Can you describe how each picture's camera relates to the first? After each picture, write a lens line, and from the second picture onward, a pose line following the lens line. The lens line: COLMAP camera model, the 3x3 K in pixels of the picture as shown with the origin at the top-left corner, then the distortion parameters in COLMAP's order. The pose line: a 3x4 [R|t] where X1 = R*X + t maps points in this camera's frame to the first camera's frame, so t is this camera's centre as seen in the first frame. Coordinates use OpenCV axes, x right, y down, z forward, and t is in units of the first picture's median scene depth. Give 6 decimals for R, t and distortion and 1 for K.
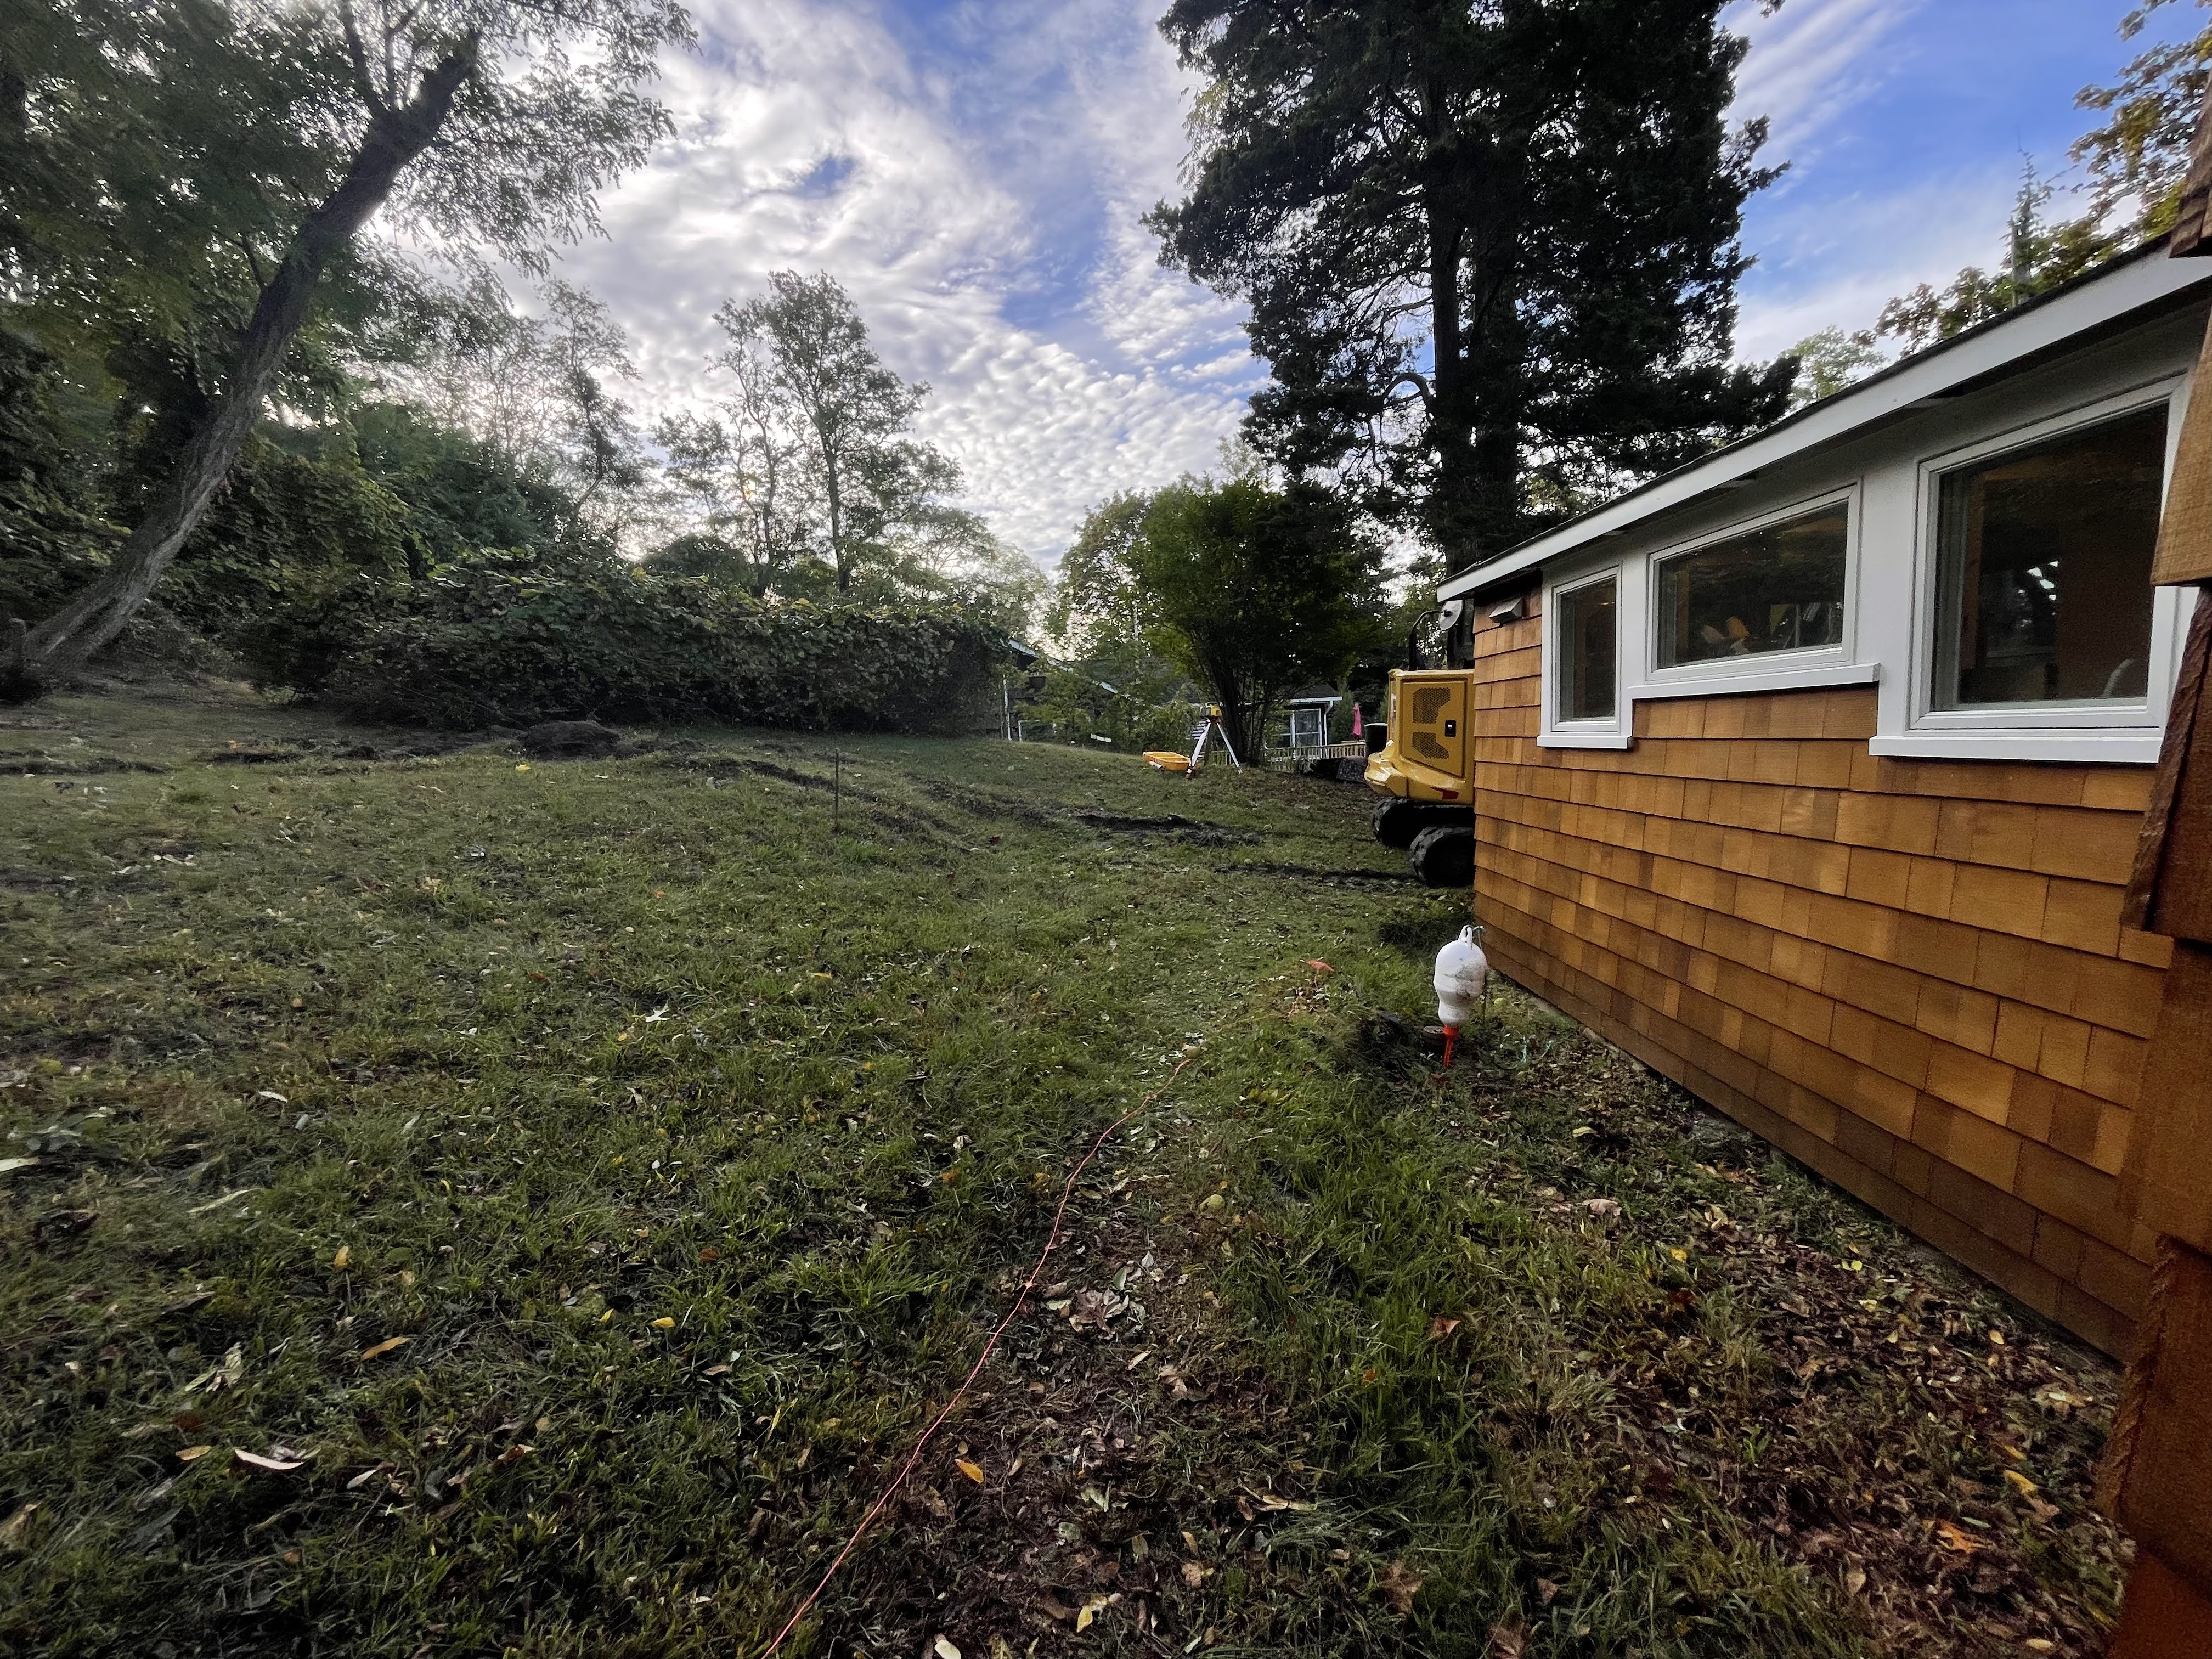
lens RADIAL K [[893.7, 0, 1110.1], [0, 893.7, 825.9], [0, 0, 1]] dist [-0.000360, -0.000024]
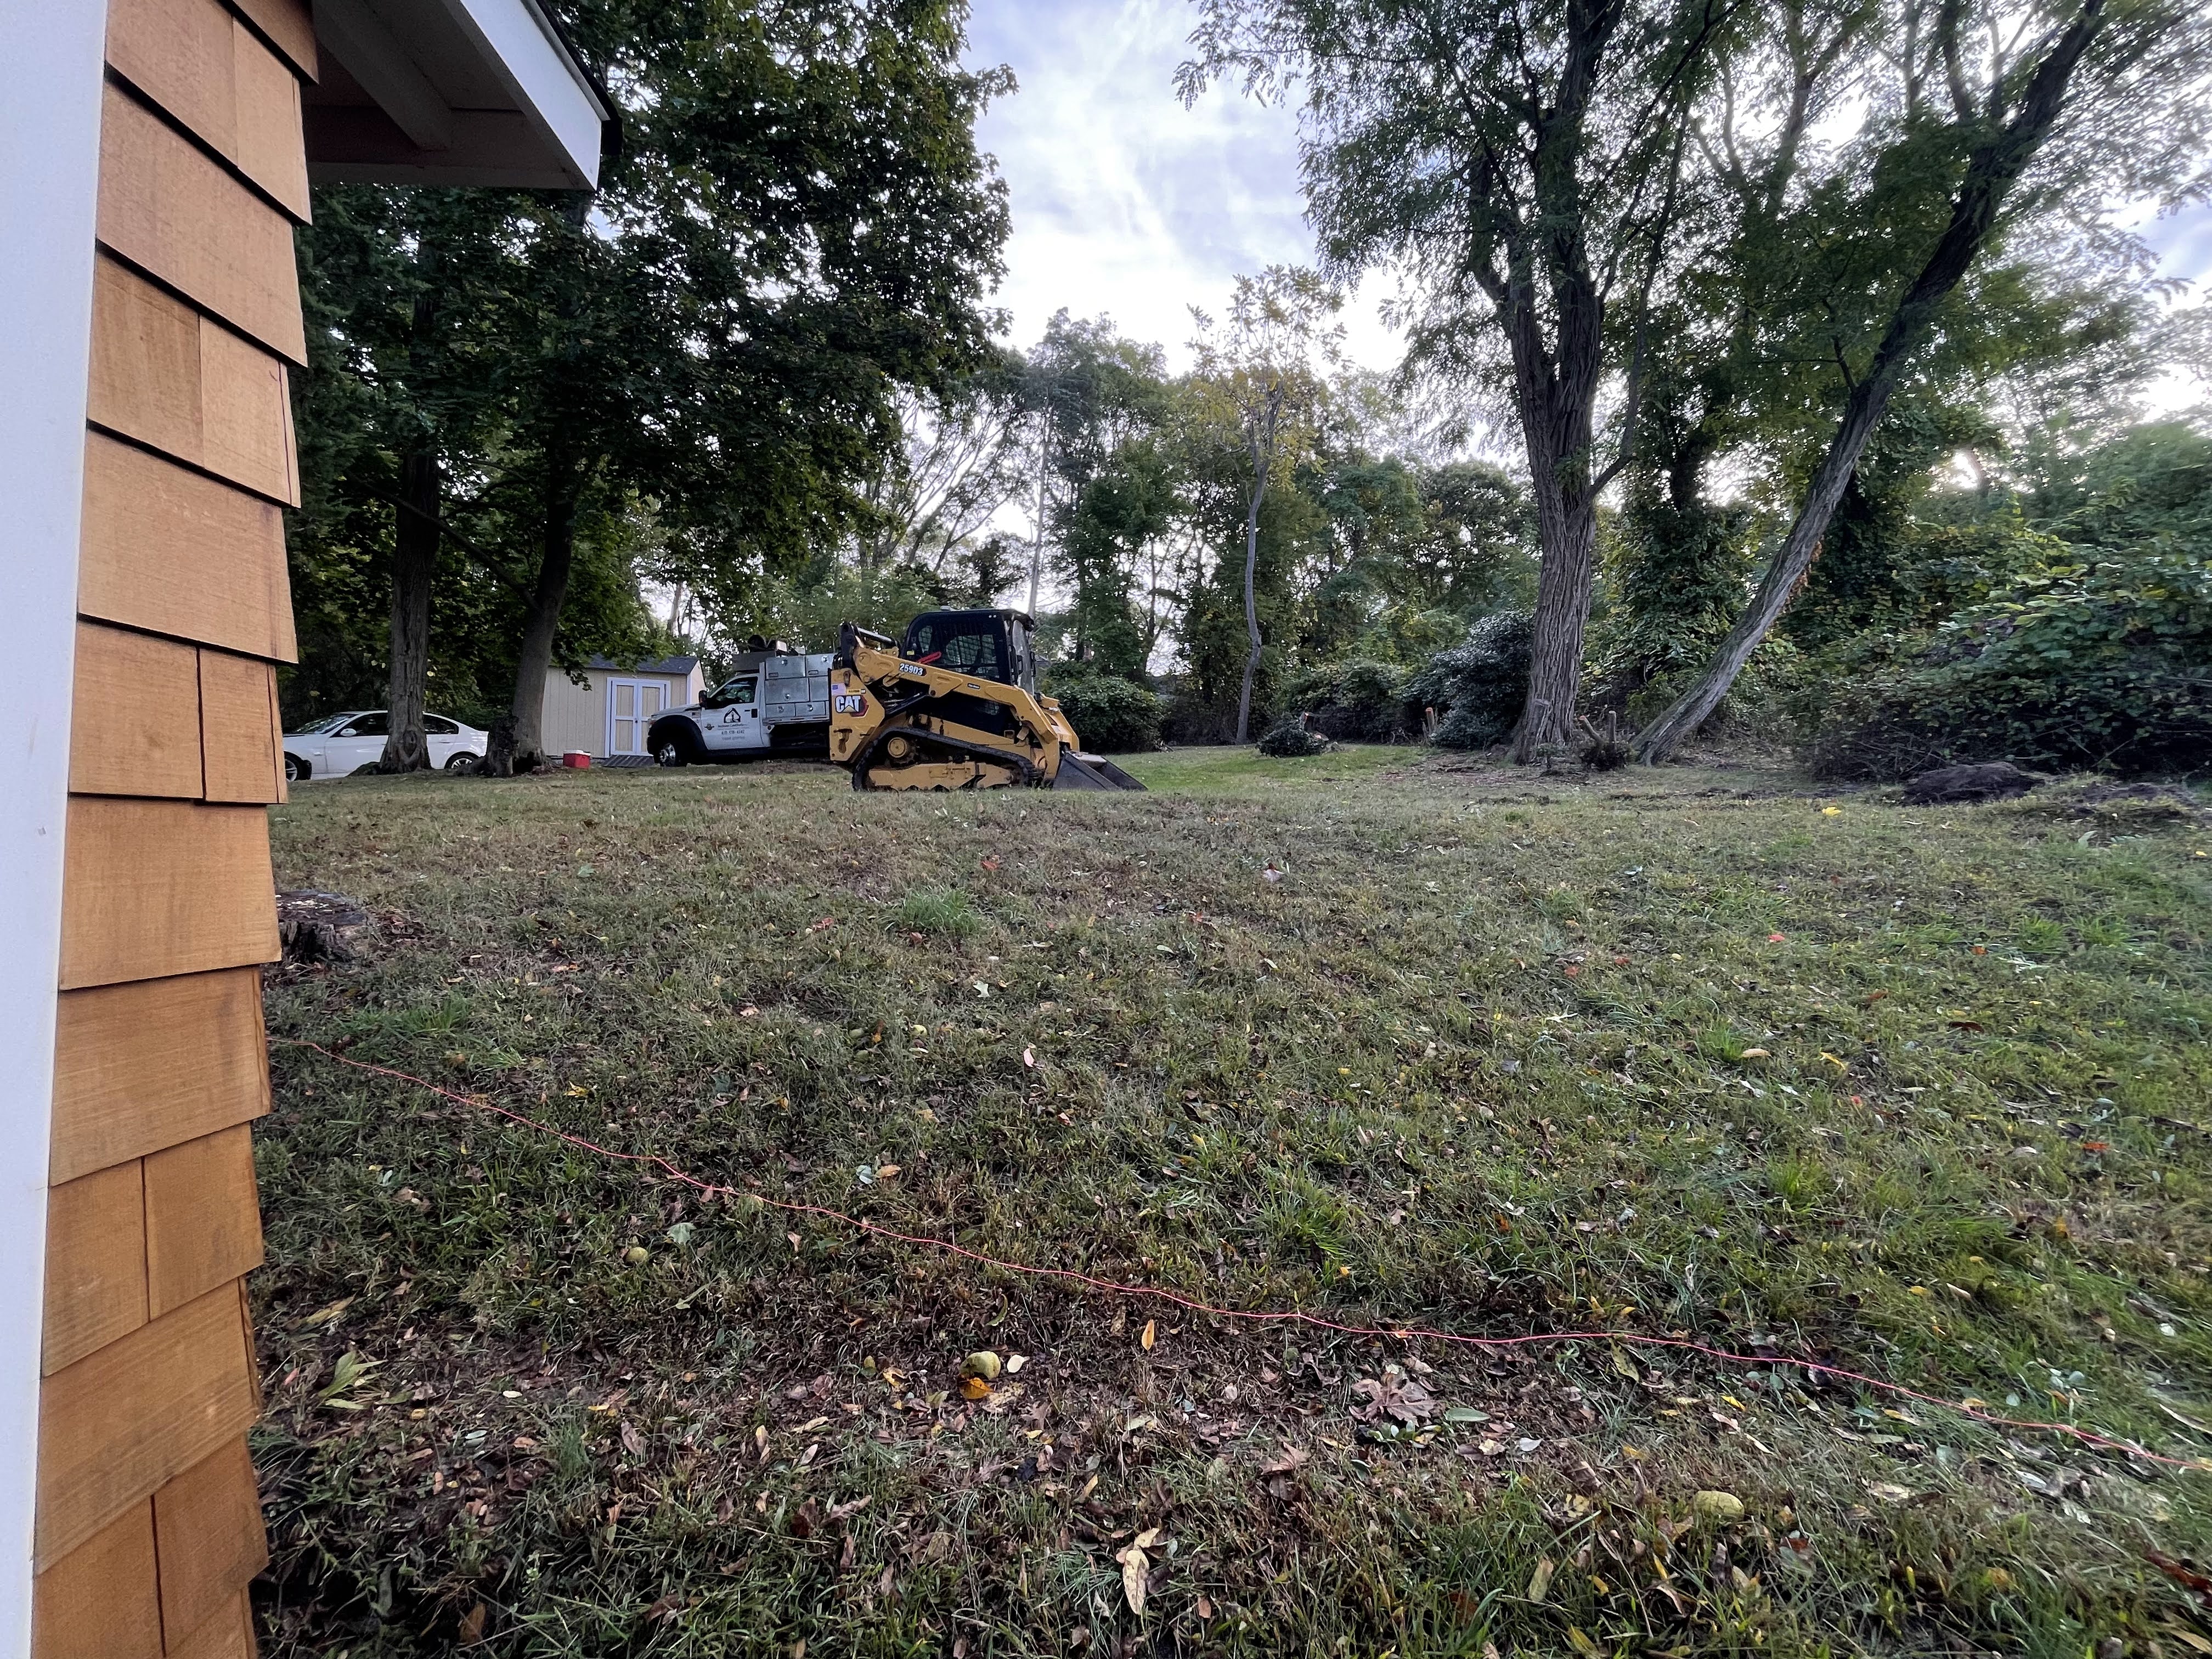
lens RADIAL K [[893.7, 0, 1110.1], [0, 893.7, 825.9], [0, 0, 1]] dist [-0.000360, -0.000024]
pose [[0.051814, 0.025357, -0.998335, 0.121135], [-0.109929, 0.993747, 0.019535, 0.007869], [0.992588, 0.108734, 0.054278, 0.103465]]
